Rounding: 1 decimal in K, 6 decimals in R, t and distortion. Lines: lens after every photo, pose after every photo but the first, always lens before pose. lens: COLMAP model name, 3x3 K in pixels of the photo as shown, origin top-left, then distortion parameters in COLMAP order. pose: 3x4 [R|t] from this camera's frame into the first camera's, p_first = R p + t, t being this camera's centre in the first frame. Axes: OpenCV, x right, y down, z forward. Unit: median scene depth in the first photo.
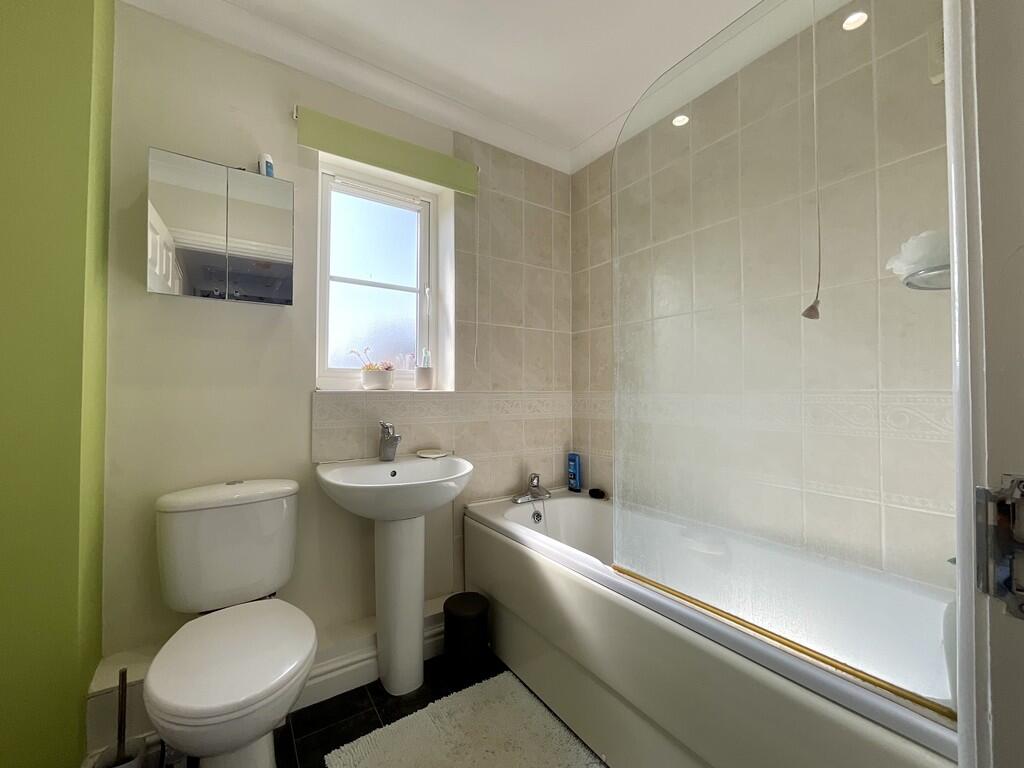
lens RADIAL K [[416.8, 0, 515.4], [0, 416.8, 383.2], [0, 0, 1]] dist [0.004963, -0.000101]
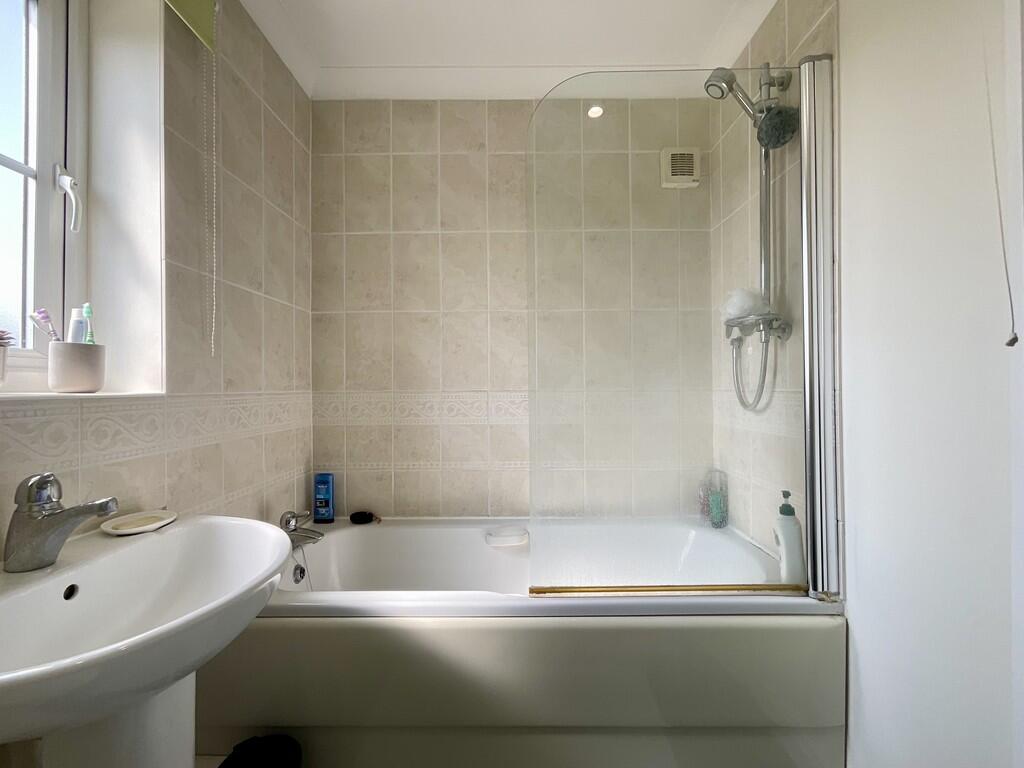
lens RADIAL K [[416.8, 0, 515.4], [0, 416.8, 383.2], [0, 0, 1]] dist [0.004963, -0.000101]
pose [[0.578505, 0.003540, 0.815671, -0.297231], [-0.012891, 0.999905, 0.004804, -0.002576], [-0.815577, -0.013294, 0.578495, 0.303436]]
